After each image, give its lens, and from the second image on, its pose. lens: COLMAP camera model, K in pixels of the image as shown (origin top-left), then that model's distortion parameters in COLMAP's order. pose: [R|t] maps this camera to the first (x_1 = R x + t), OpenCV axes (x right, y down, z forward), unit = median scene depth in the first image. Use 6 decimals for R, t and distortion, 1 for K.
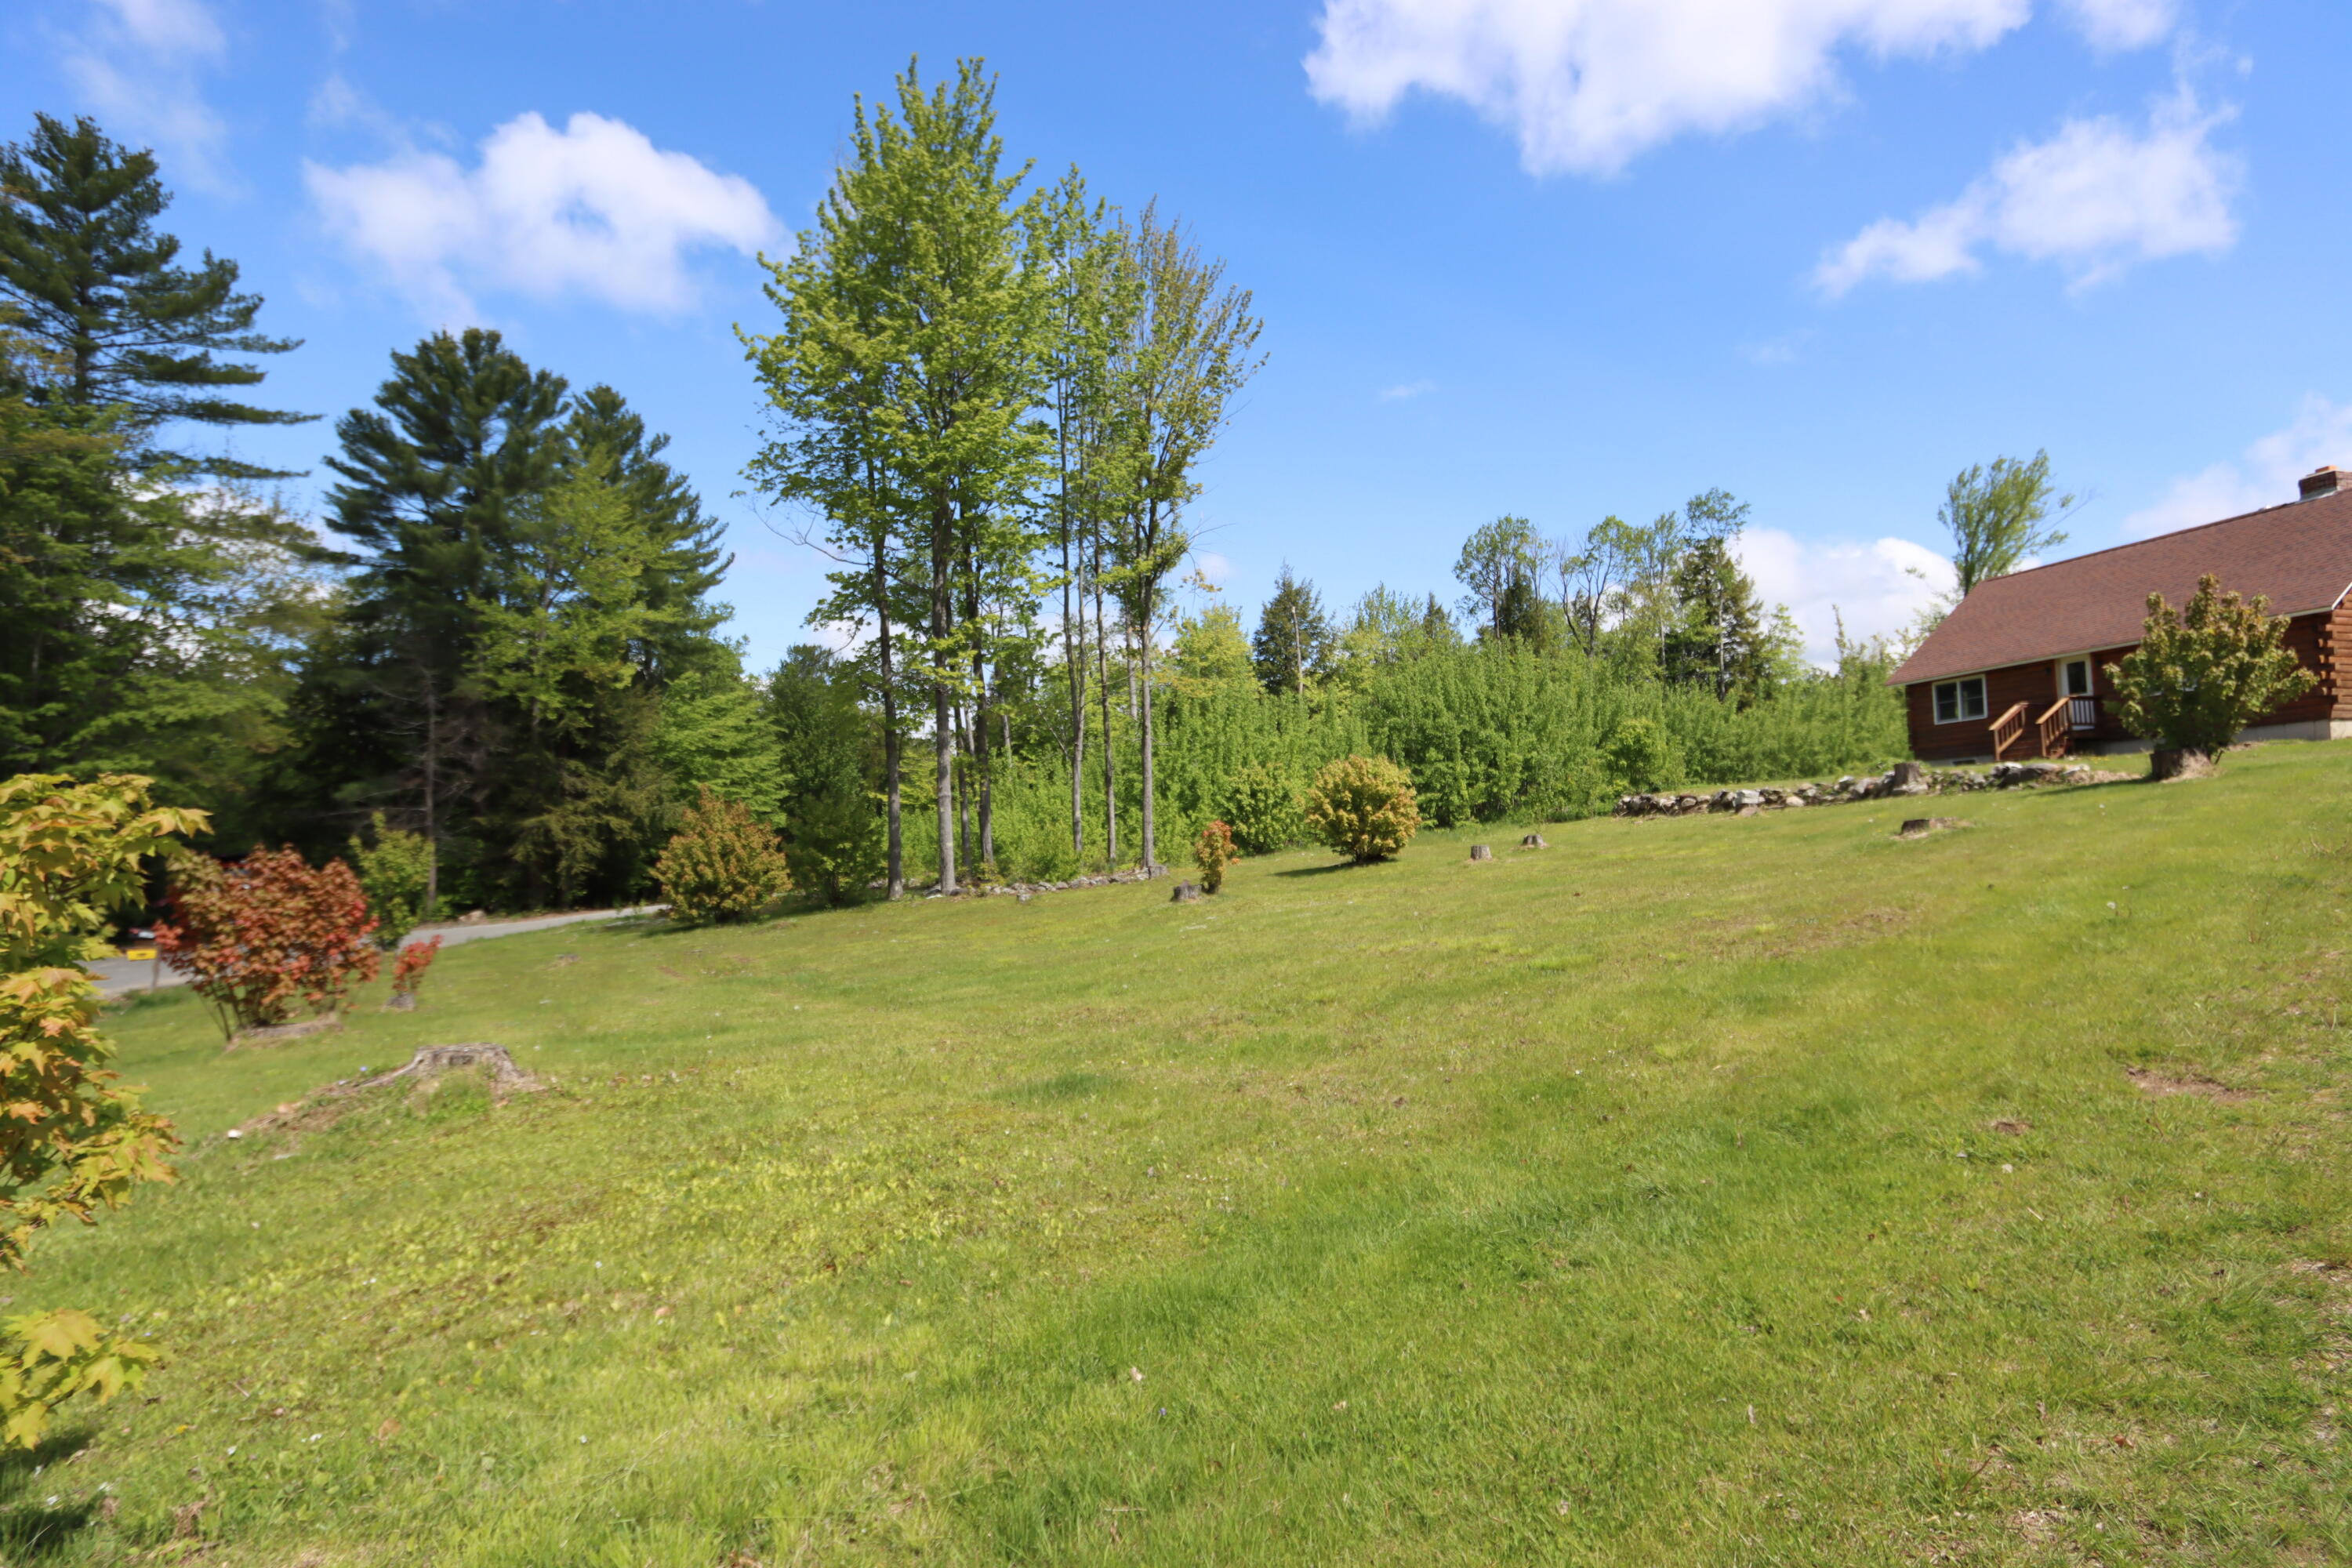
lens RADIAL K [[1247.3, 0, 1161.3], [0, 1247.3, 773.6], [0, 0, 1]] dist [-0.015438, -0.000934]
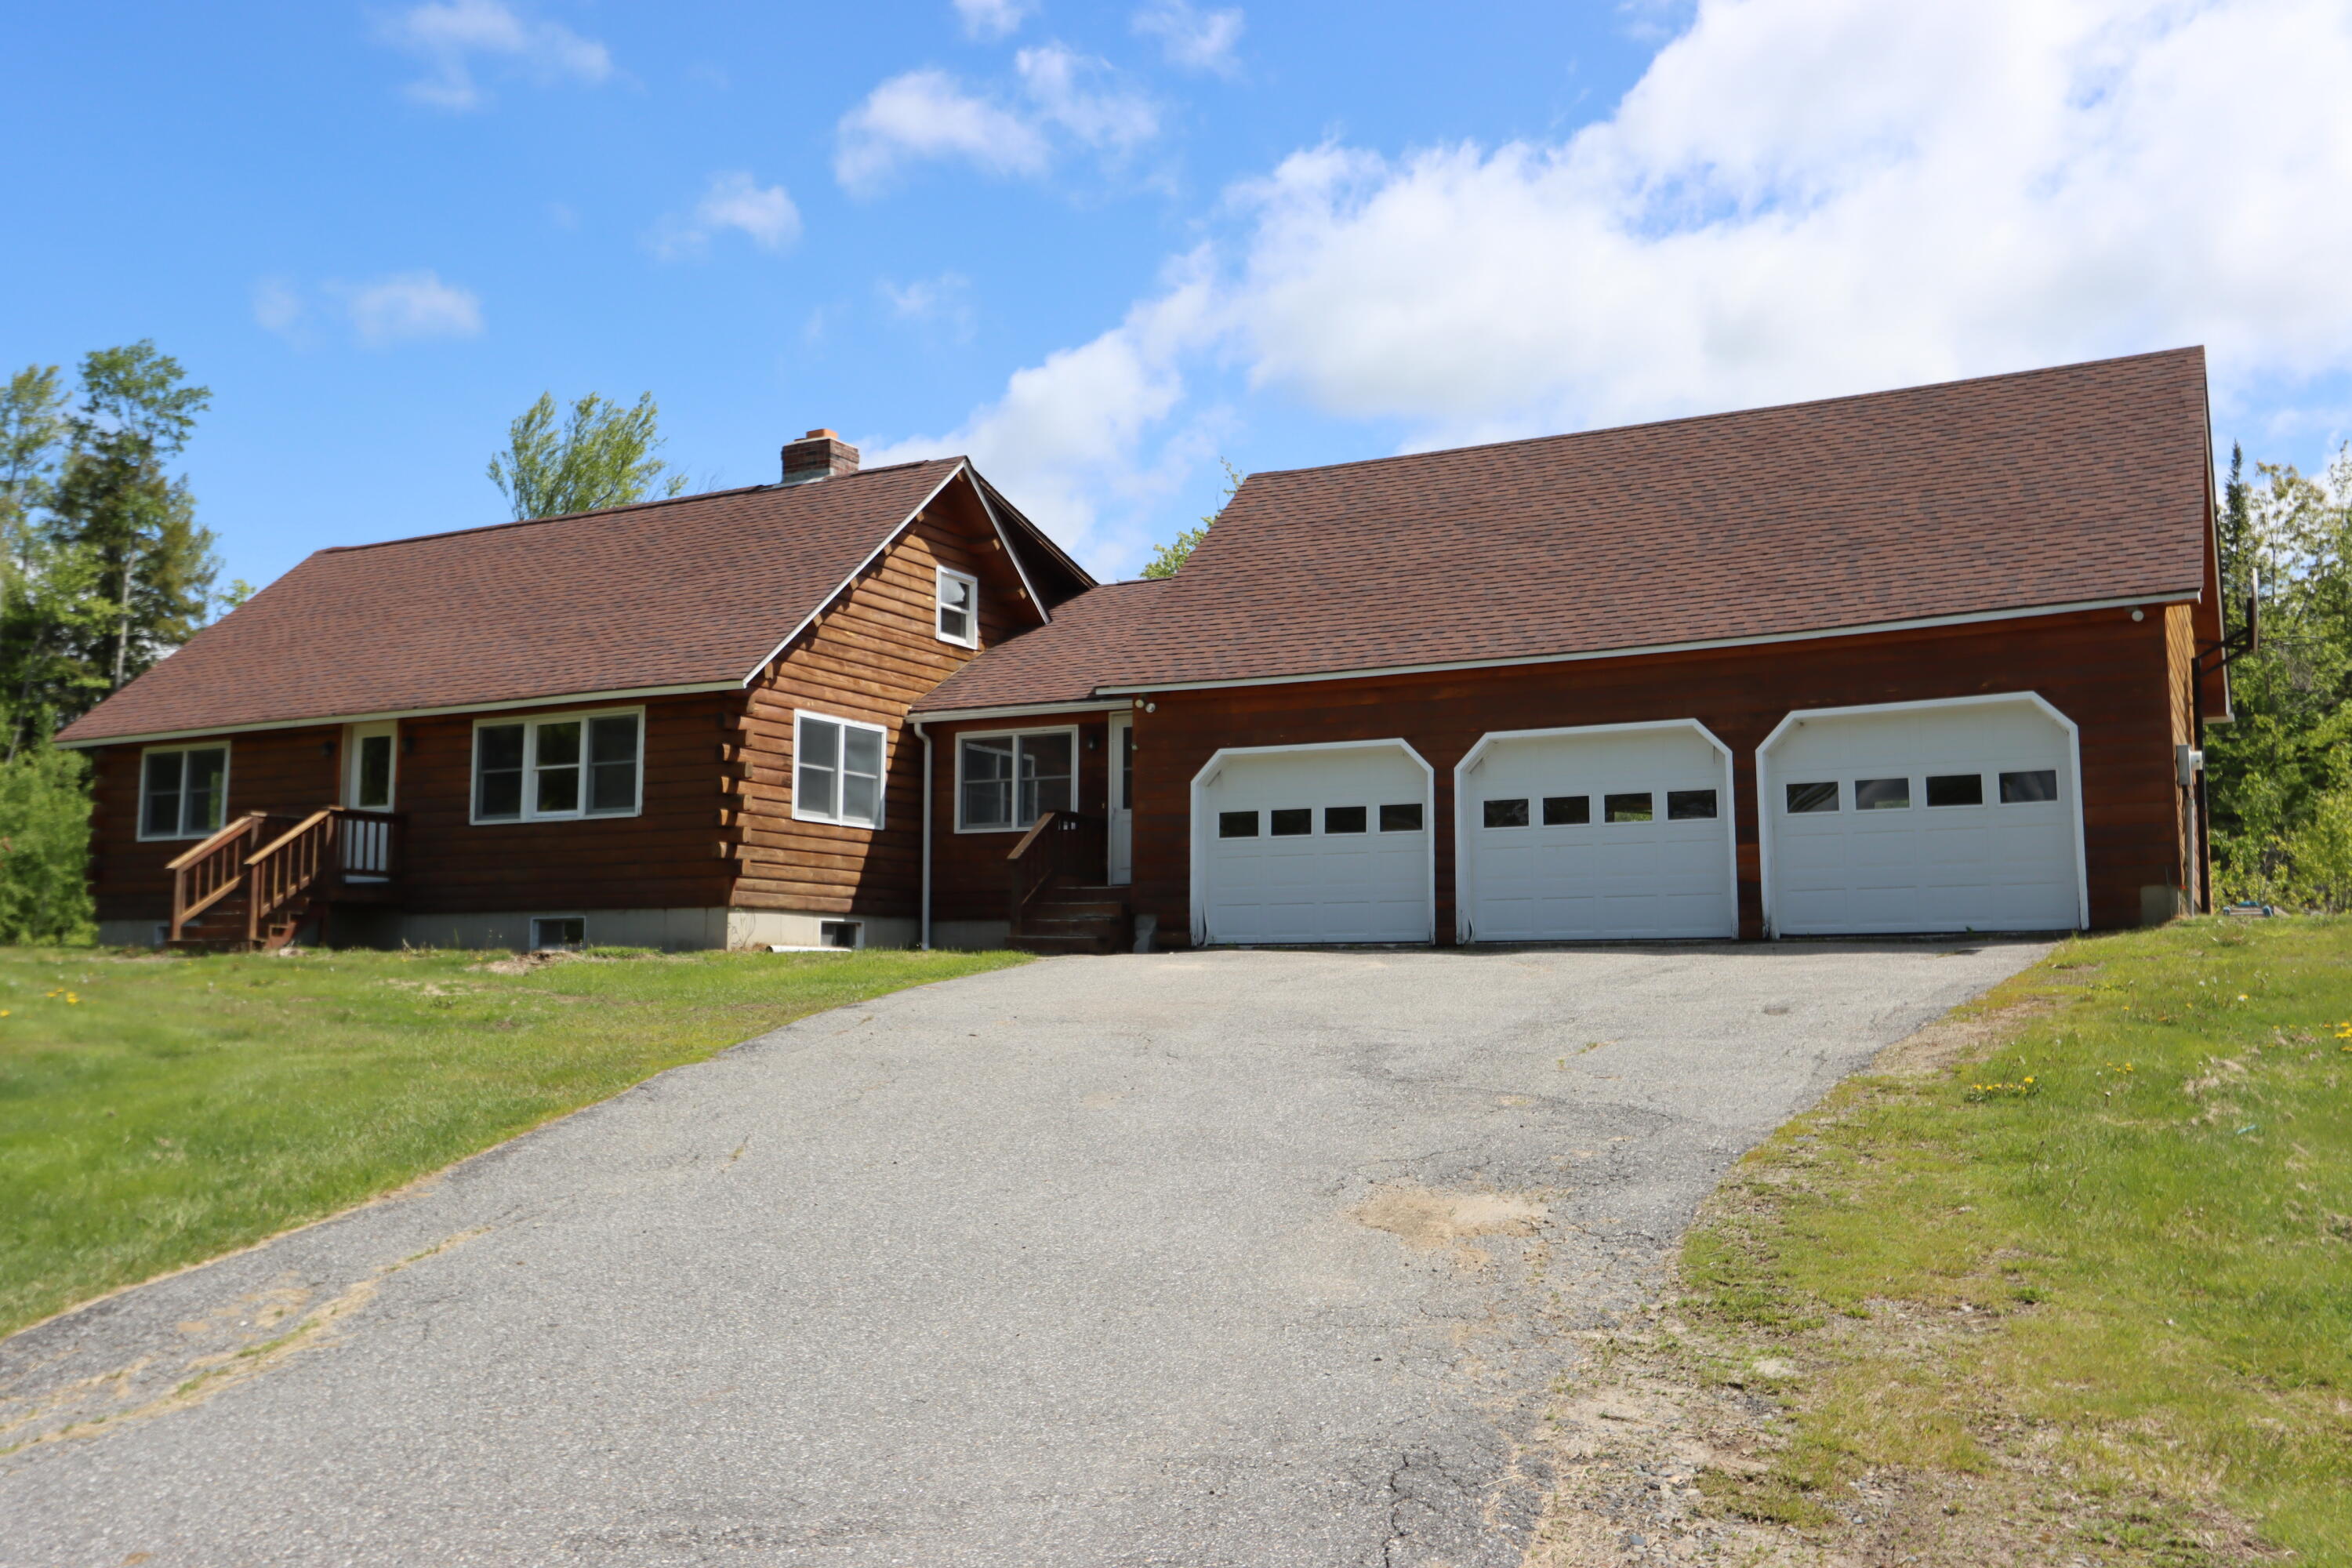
lens RADIAL K [[2040.2, 0, 1173.3], [0, 2040.2, 797.9], [0, 0, 1]] dist [-0.006640, 0.013257]
pose [[0.682636, 0.096130, 0.724408, 0.346705], [-0.072652, 0.995326, -0.063619, -0.035788], [-0.727138, -0.009201, 0.686429, 0.223105]]
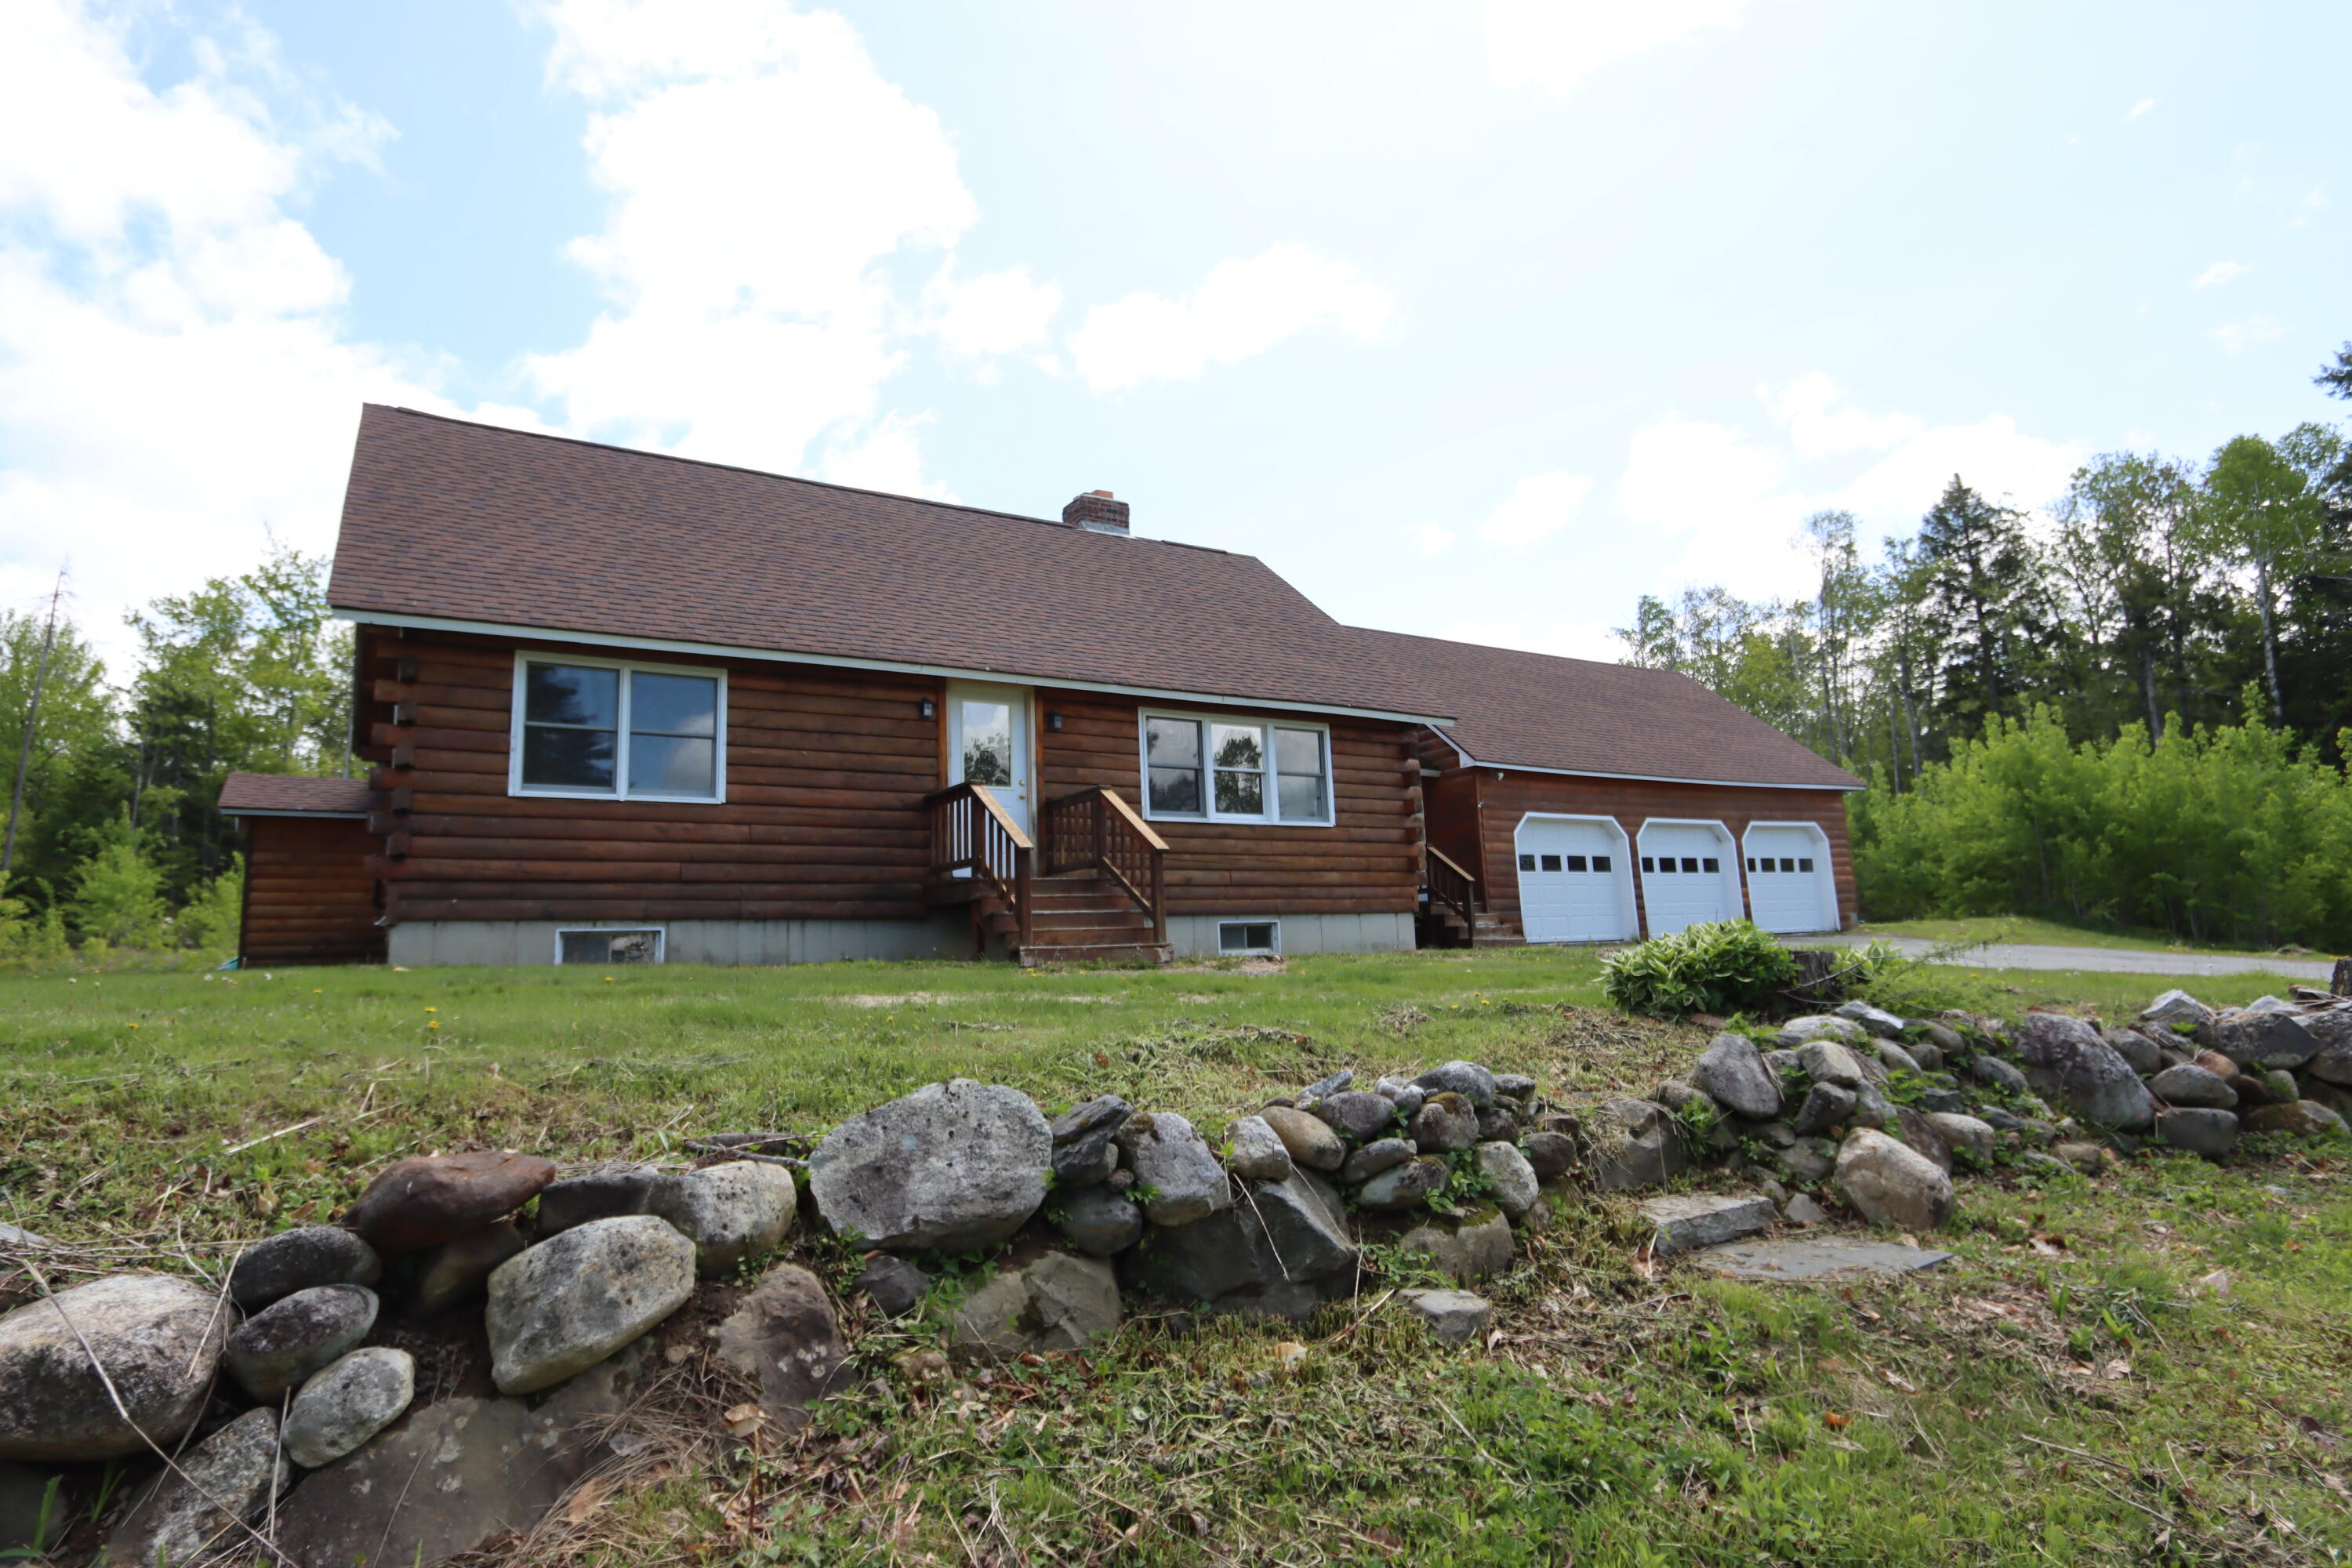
lens RADIAL K [[1210.2, 0, 1176.0], [0, 1210.2, 784.0], [0, 0, 1]] dist [-0.024192, -0.000384]
pose [[-0.286725, 0.175294, 0.941839, 0.329957], [-0.027197, 0.981232, -0.190905, 0.004640], [-0.957627, -0.080352, -0.276577, 0.924682]]
